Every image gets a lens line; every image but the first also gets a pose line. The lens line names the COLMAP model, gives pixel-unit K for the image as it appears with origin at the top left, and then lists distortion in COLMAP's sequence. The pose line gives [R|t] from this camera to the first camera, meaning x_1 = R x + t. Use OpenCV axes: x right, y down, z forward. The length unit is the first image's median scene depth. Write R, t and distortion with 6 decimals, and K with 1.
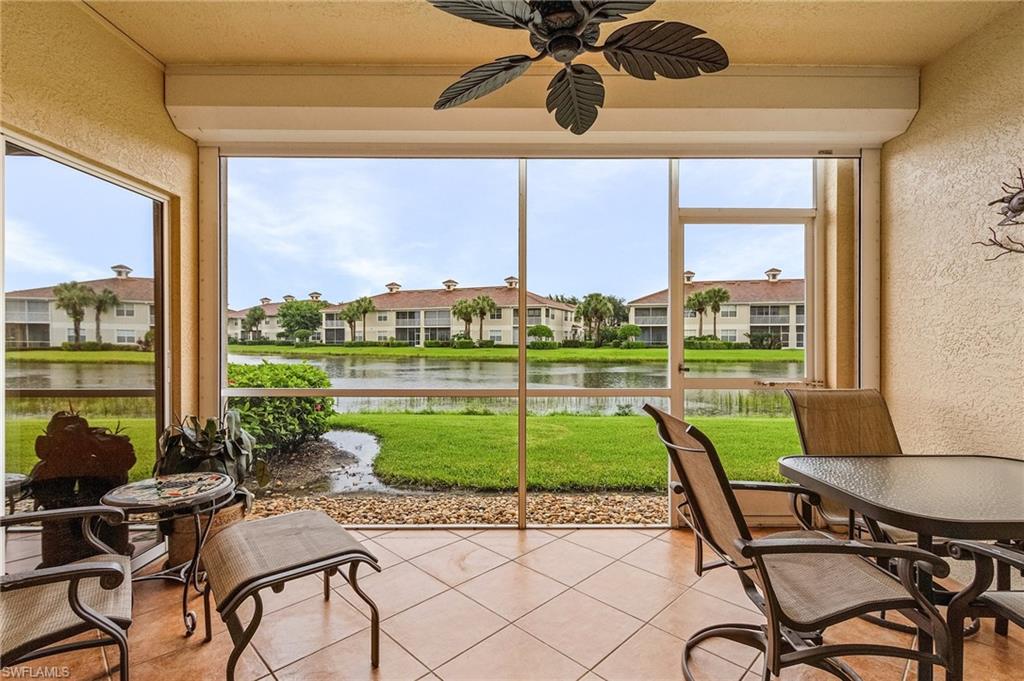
lens RADIAL K [[464.6, 0, 517.0], [0, 464.6, 333.7], [0, 0, 1]] dist [0.002561, -0.002658]
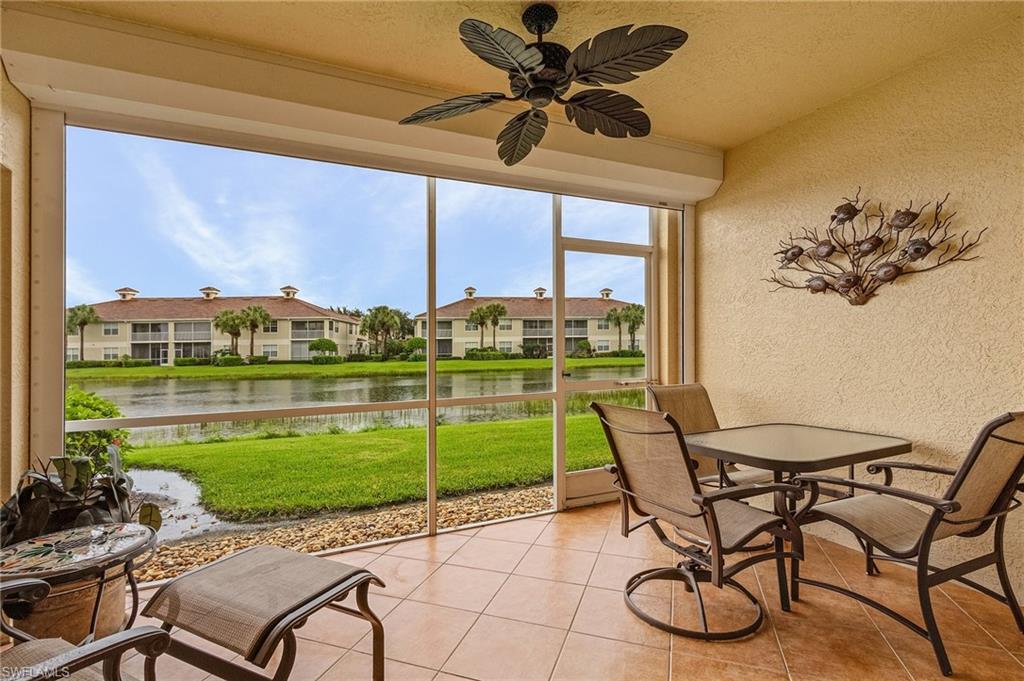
lens RADIAL K [[464.6, 0, 497.5], [0, 464.6, 345.8], [0, 0, 1]] dist [0.002561, -0.002658]
pose [[0.915309, -0.013313, 0.402531, -0.204134], [0.014172, 0.999899, 0.000843, 0.000359], [-0.402502, 0.004933, 0.915406, -0.002766]]
